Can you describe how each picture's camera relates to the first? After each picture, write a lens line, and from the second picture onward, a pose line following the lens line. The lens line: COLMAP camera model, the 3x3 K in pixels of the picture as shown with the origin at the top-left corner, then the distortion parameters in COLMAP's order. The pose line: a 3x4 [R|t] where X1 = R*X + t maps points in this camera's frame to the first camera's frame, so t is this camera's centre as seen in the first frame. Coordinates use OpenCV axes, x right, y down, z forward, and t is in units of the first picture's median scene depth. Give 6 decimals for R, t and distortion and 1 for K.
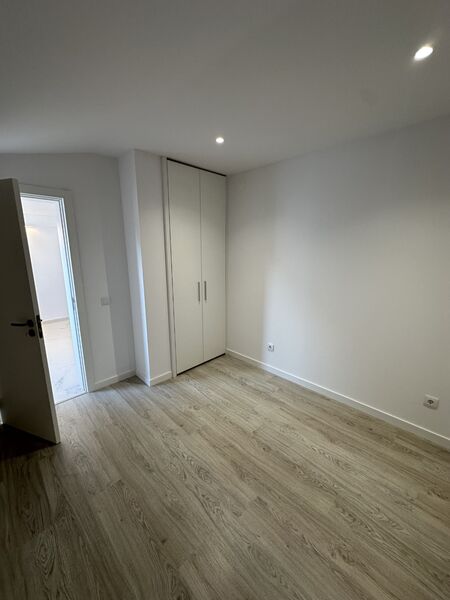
lens RADIAL K [[238.3, 0, 223.7], [0, 238.3, 299.5], [0, 0, 1]] dist [-0.003347, -0.000271]
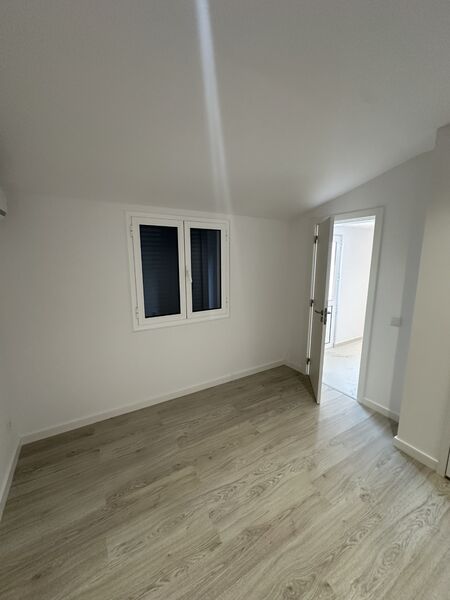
lens RADIAL K [[238.3, 0, 223.8], [0, 238.3, 299.3], [0, 0, 1]] dist [-0.003347, -0.000271]
pose [[-0.242779, 0.165595, -0.955843, 0.655026], [-0.209132, 0.953219, 0.218259, -0.176266], [0.947271, 0.252886, -0.196790, 0.750968]]
